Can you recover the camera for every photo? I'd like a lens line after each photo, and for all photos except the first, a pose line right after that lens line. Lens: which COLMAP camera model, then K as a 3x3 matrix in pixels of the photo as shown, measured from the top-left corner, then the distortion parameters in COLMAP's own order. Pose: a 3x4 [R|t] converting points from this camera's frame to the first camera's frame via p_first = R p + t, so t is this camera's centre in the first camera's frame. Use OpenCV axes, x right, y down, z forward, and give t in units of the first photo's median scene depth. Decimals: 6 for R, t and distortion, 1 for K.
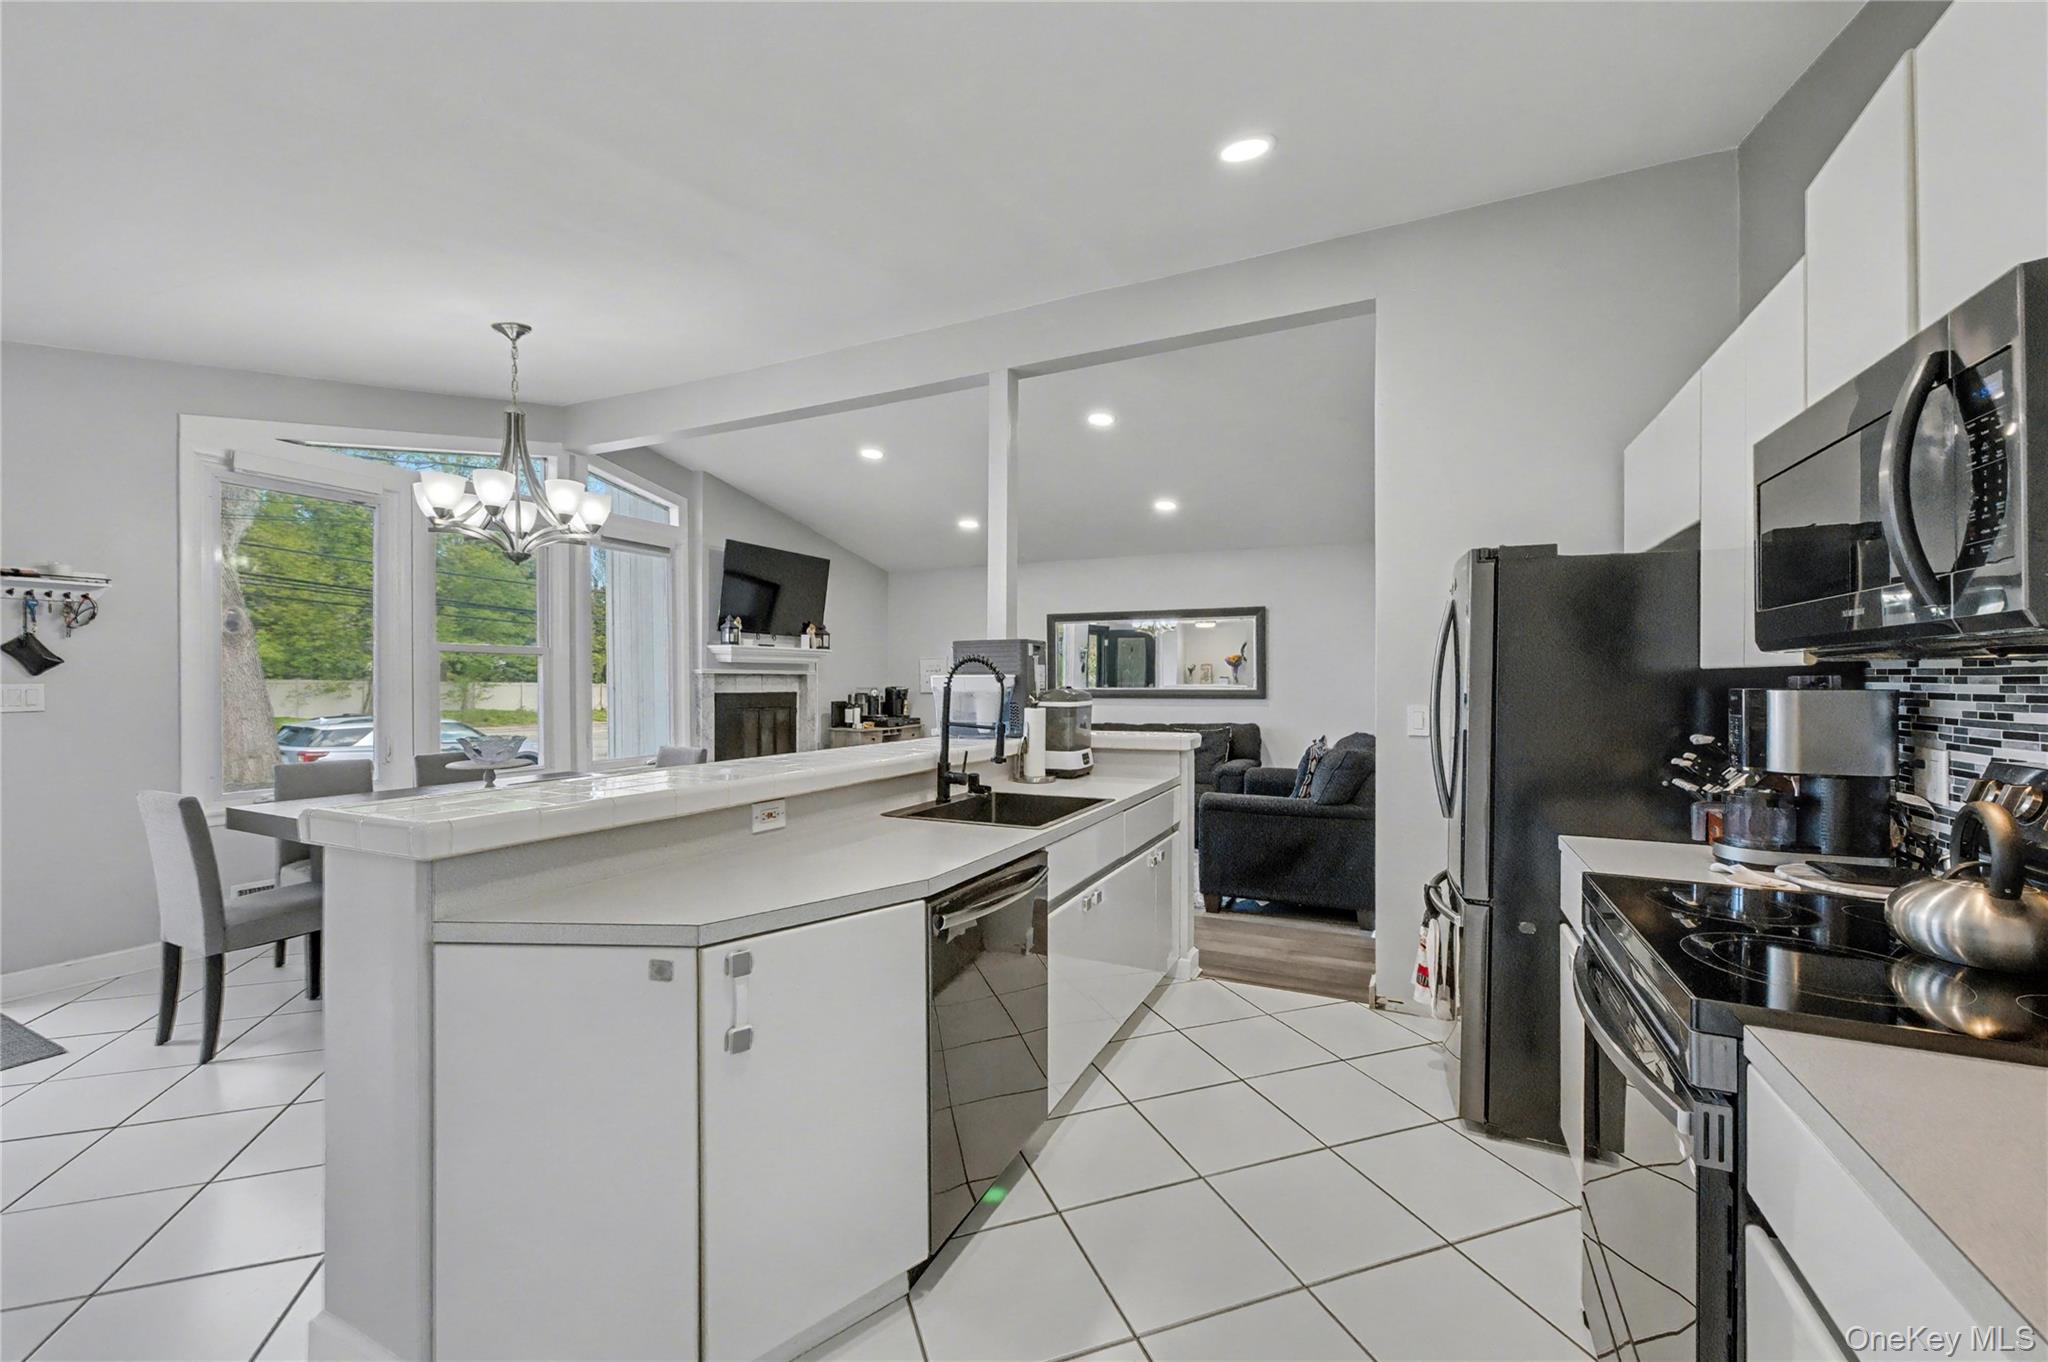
lens RADIAL K [[811.7, 0, 1016.2], [0, 811.7, 678.5], [0, 0, 1]] dist [-0.055792, 0.029288]
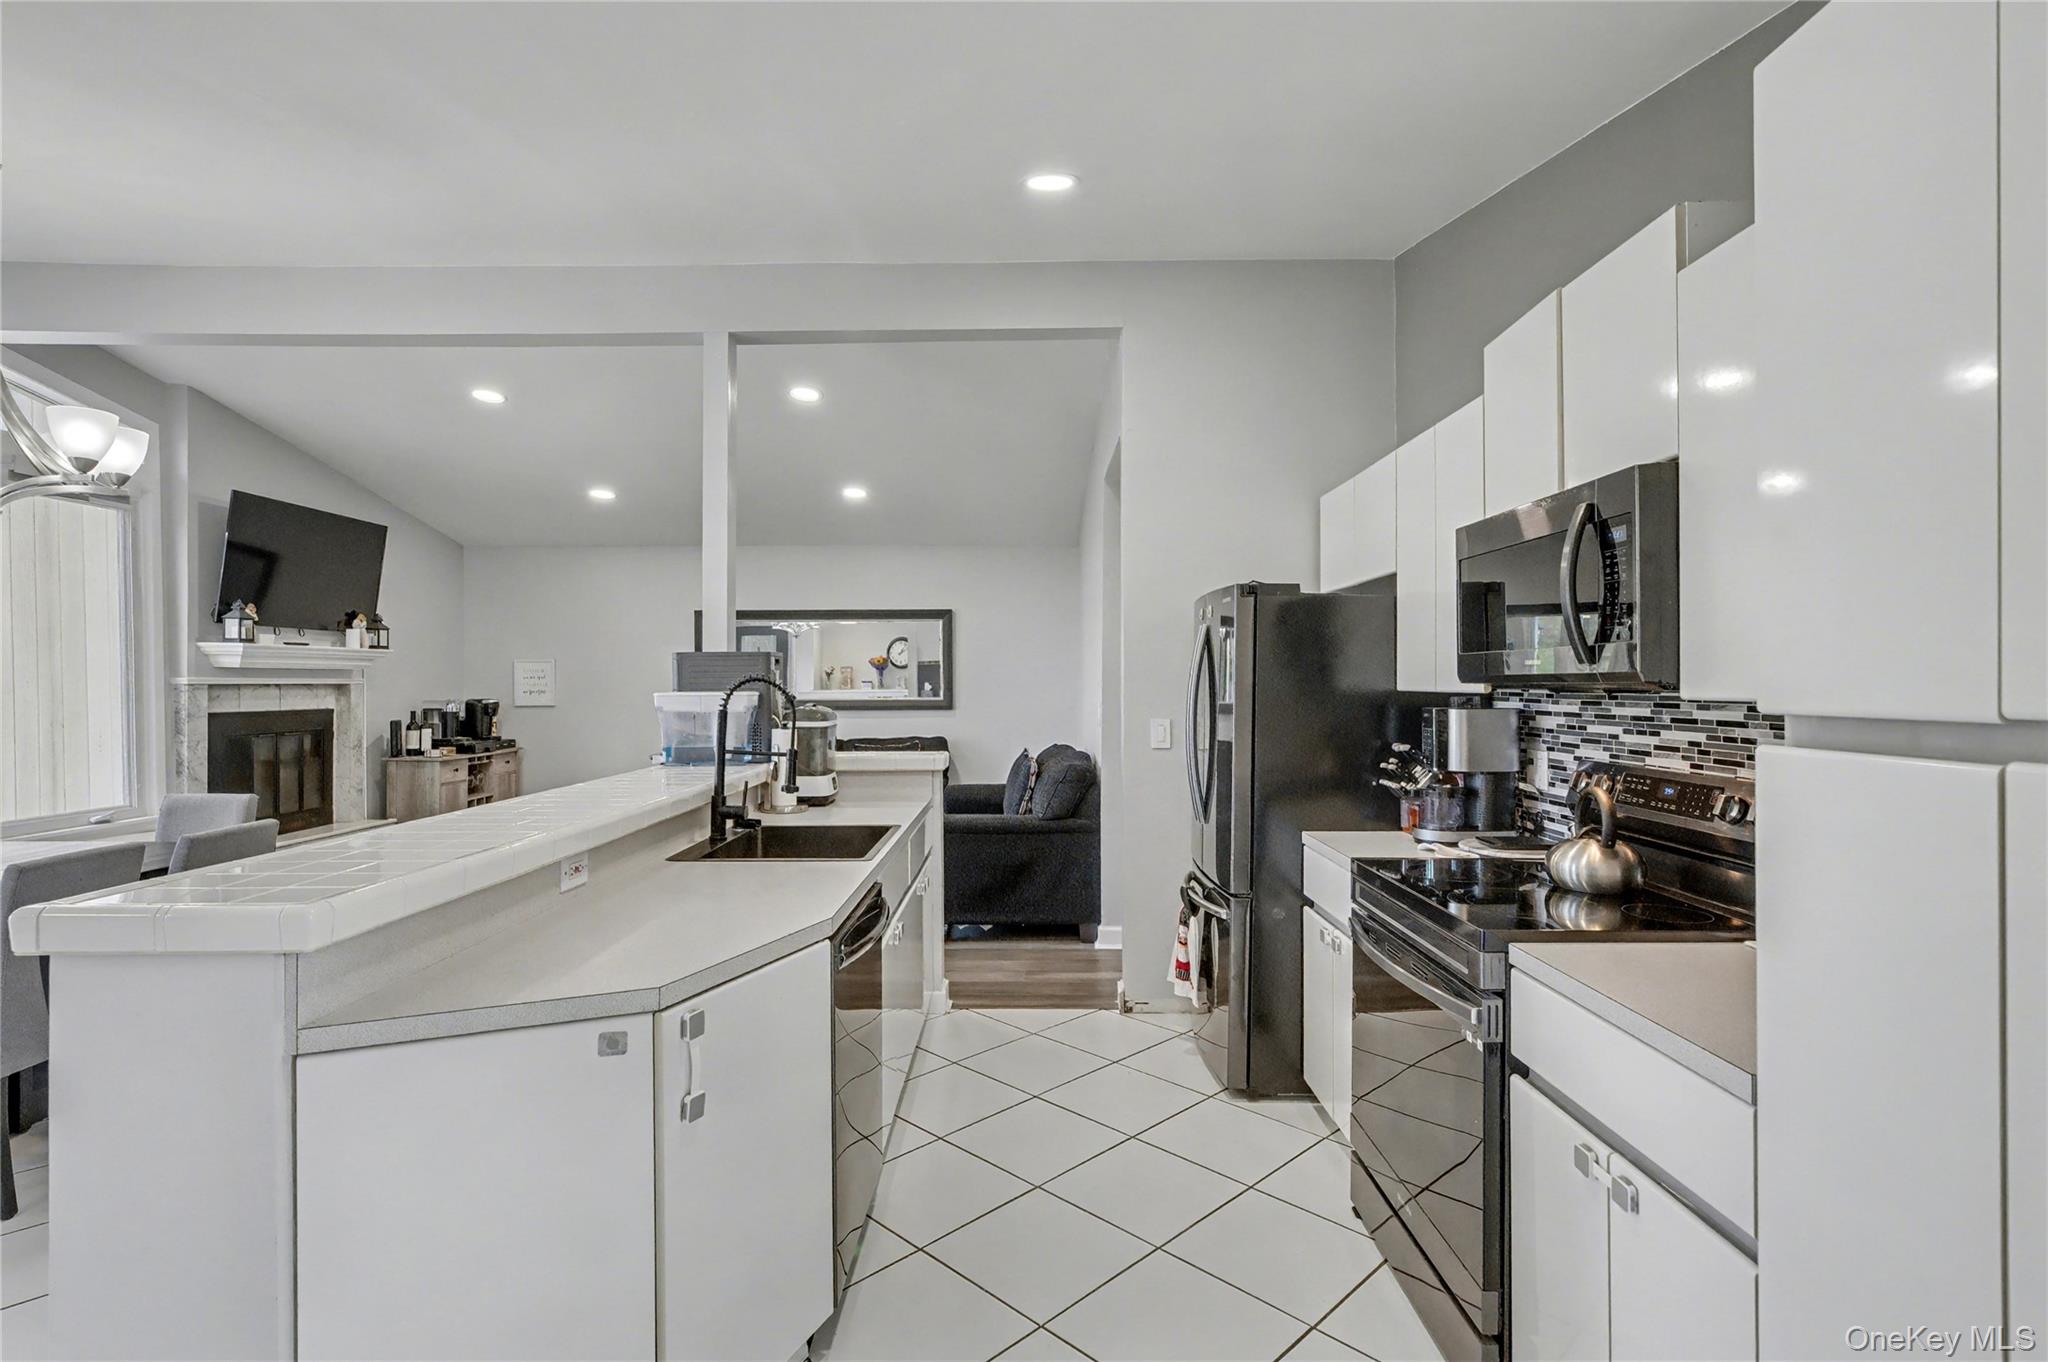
lens RADIAL K [[969.5, 0, 1024.0], [0, 969.5, 681.0], [0, 0, 1]] dist [-0.005482, -0.000113]
pose [[0.901529, -0.001128, 0.432717, -0.191990], [0.000693, 0.999999, 0.001162, -0.017252], [-0.432718, -0.000748, 0.901529, -0.071038]]
